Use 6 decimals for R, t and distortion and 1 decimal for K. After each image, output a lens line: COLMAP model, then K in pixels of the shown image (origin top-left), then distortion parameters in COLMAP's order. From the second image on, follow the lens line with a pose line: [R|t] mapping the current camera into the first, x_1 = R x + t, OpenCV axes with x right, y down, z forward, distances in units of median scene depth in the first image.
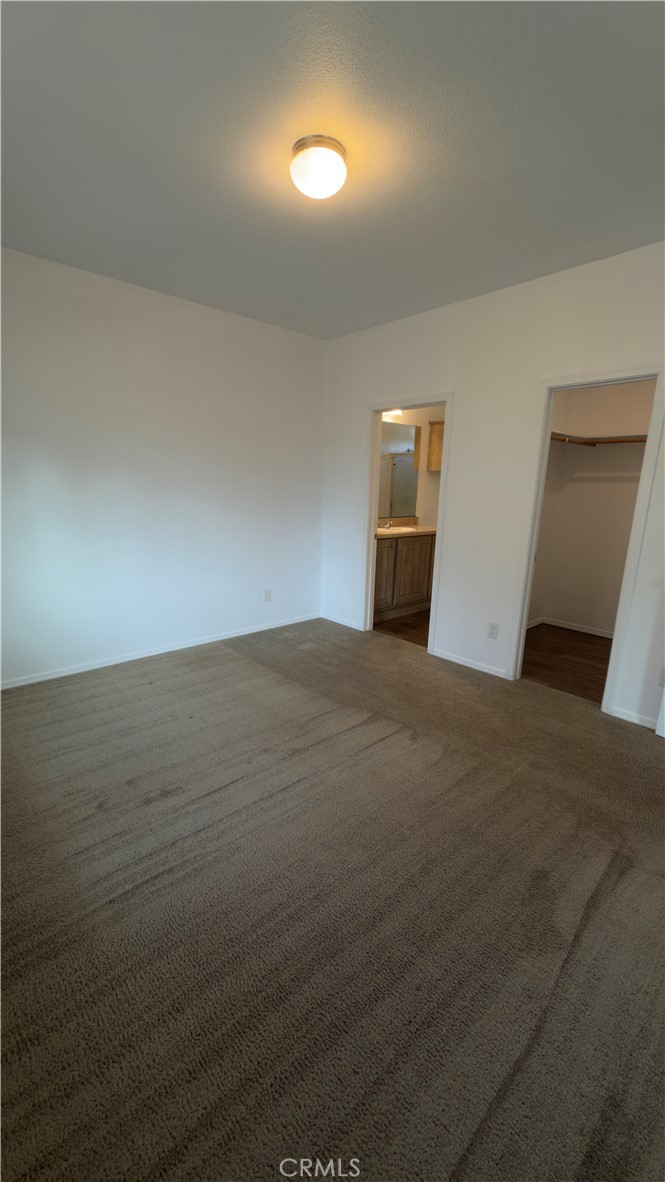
lens RADIAL K [[474.8, 0, 333.1], [0, 474.8, 594.0], [0, 0, 1]] dist [-0.000017, 0.000152]
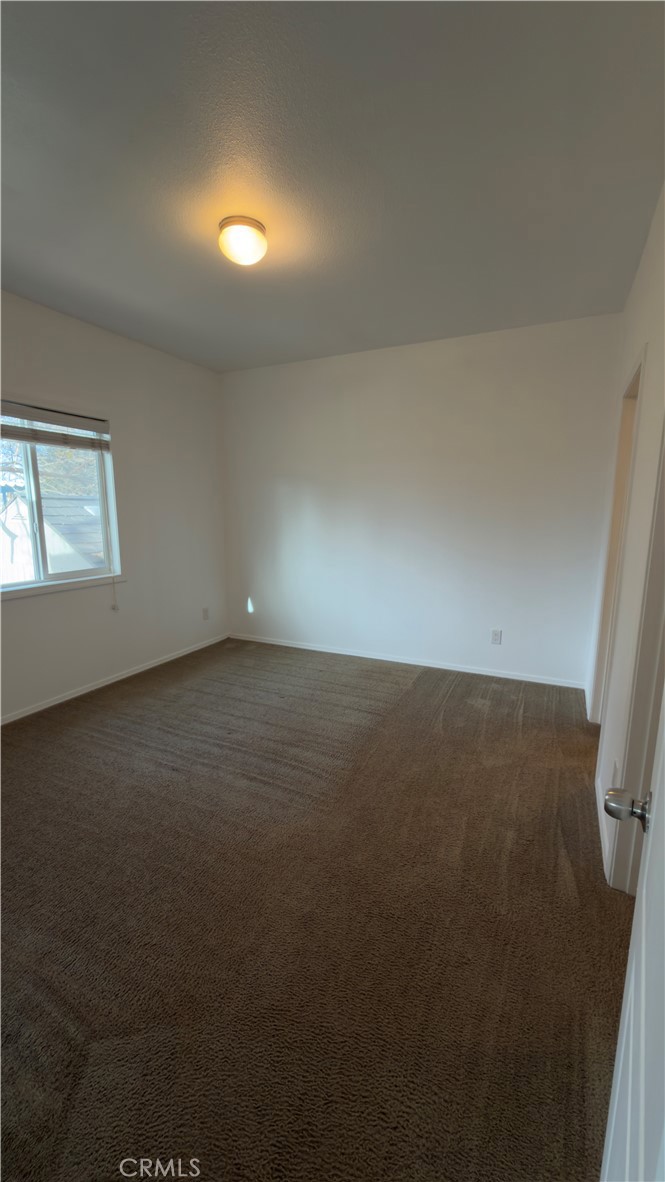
lens RADIAL K [[474.8, 0, 333.1], [0, 474.8, 594.0], [0, 0, 1]] dist [-0.000017, 0.000152]
pose [[0.354895, 0.141542, -0.924130, 0.676590], [-0.201800, 0.976769, 0.072107, -0.094740], [0.912867, 0.160899, 0.375213, 0.486209]]
